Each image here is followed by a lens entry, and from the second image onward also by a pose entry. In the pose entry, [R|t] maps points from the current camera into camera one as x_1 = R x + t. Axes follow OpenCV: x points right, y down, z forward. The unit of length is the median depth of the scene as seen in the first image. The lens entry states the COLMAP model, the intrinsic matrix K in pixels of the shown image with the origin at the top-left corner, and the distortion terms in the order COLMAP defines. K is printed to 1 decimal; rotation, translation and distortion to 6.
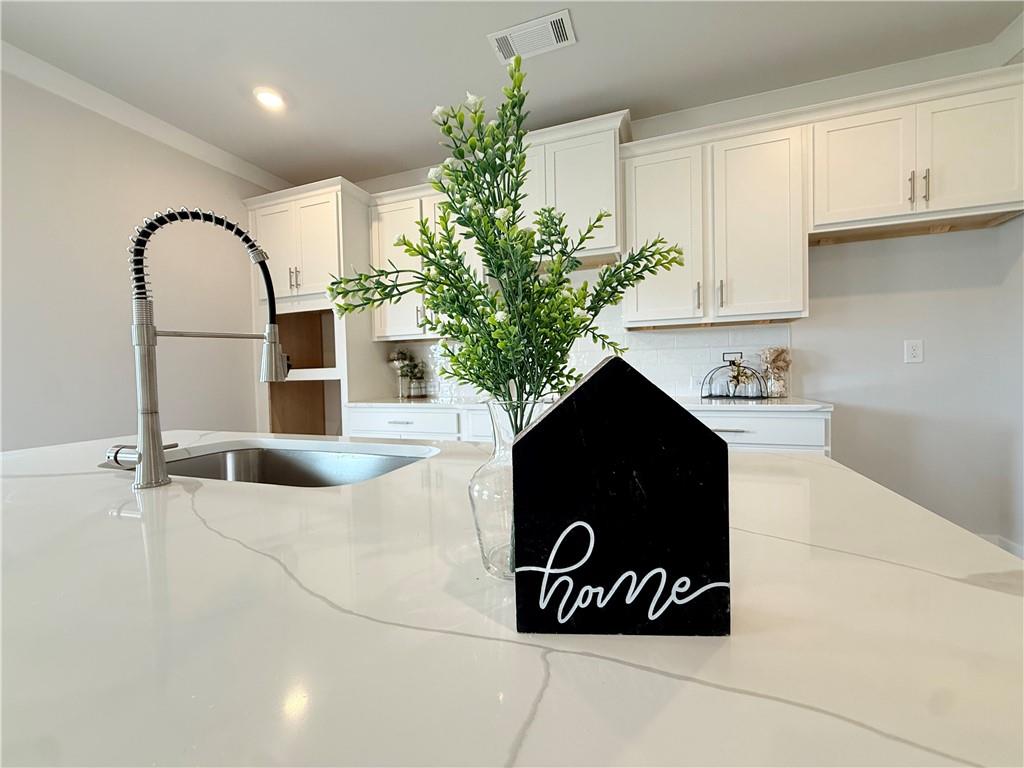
lens RADIAL K [[409.5, 0, 509.8], [0, 409.5, 383.4], [0, 0, 1]] dist [-0.001528, 0.000047]
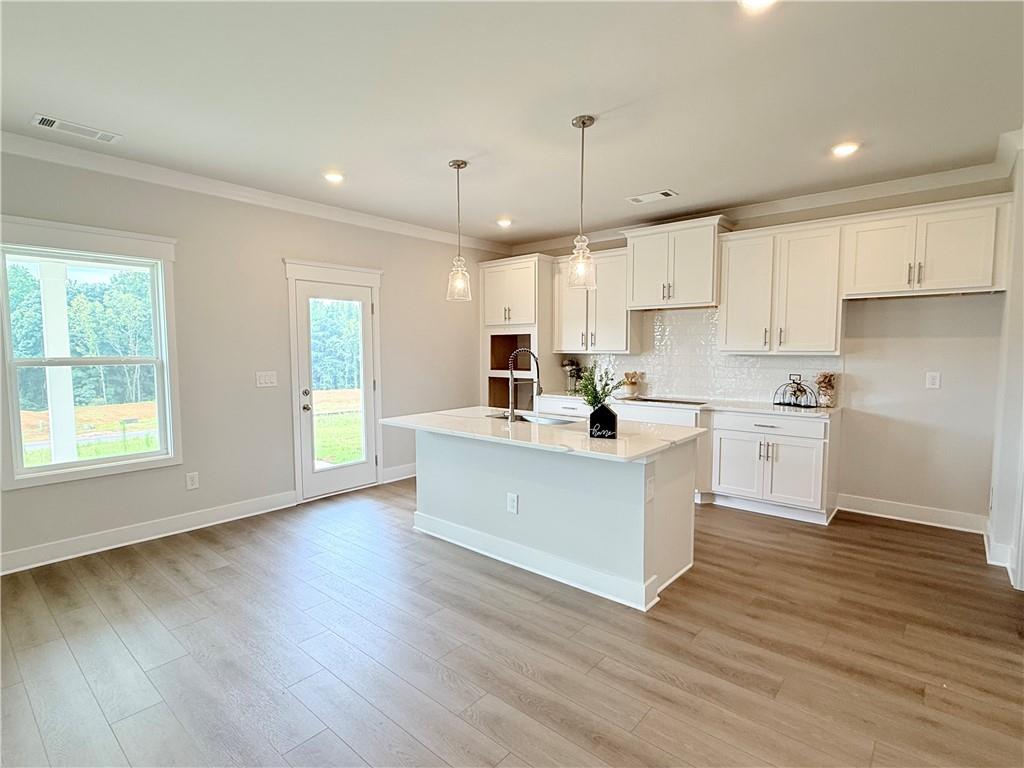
lens RADIAL K [[514.2, 0, 506.4], [0, 514.2, 386.9], [0, 0, 1]] dist [-0.001063, 0.000641]
pose [[0.932201, 0.047269, -0.358842, 0.257193], [-0.027699, 0.997845, 0.059486, -0.116843], [0.360881, -0.045513, 0.931501, -1.116115]]
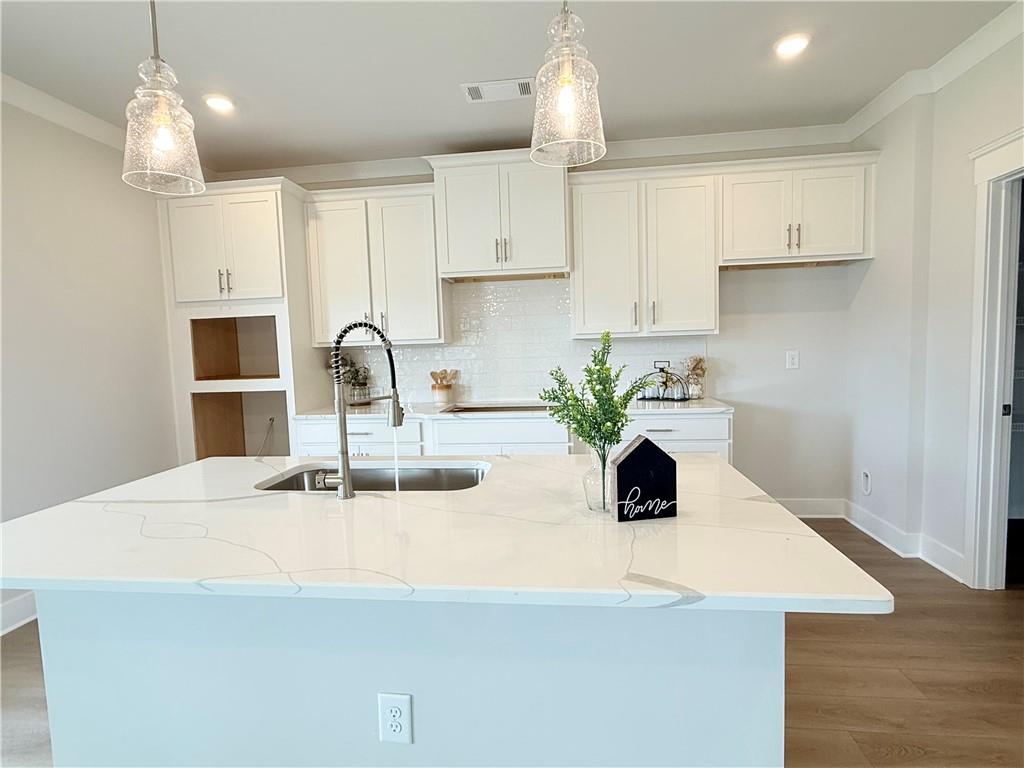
lens RADIAL K [[514.2, 0, 511.6], [0, 514.2, 386.4], [0, 0, 1]] dist [-0.001063, 0.000641]
pose [[0.973952, -0.027099, 0.225129, -0.212258], [0.016434, 0.998658, 0.049109, -0.086104], [-0.226158, -0.044130, 0.973091, -0.343656]]
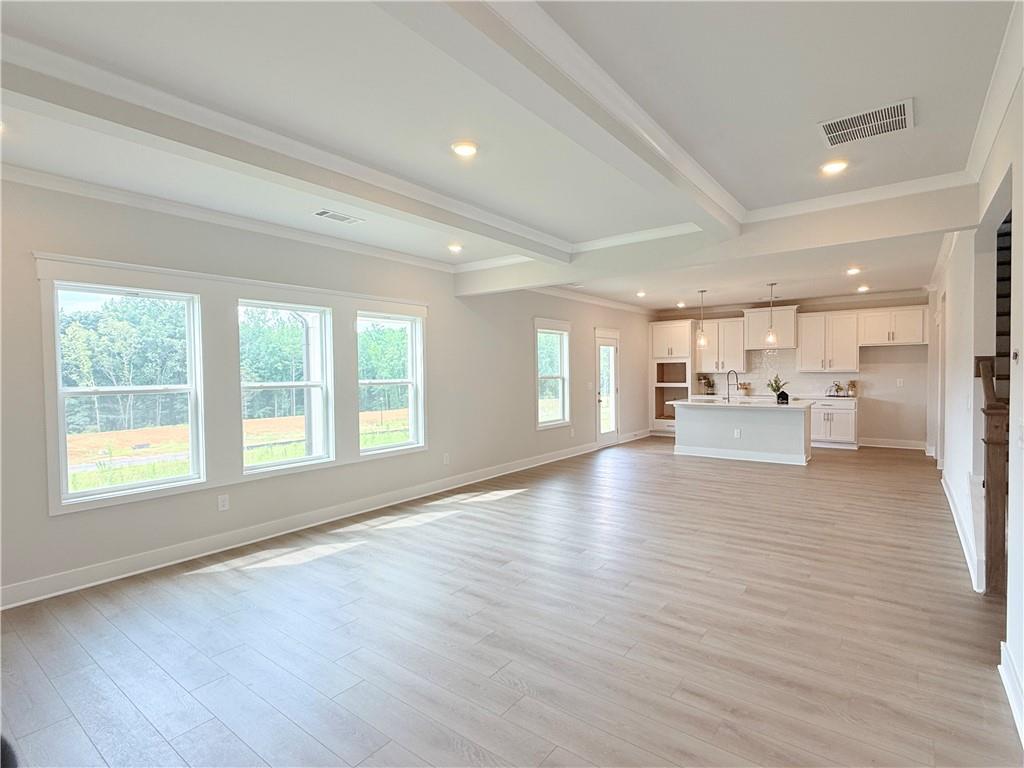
lens RADIAL K [[514.2, 0, 509.5], [0, 514.2, 387.0], [0, 0, 1]] dist [-0.001063, 0.000641]
pose [[0.951811, 0.020278, -0.306014, -0.621582], [-0.017156, 0.999770, 0.012888, -0.043466], [0.306204, -0.007017, 0.951940, -3.517538]]
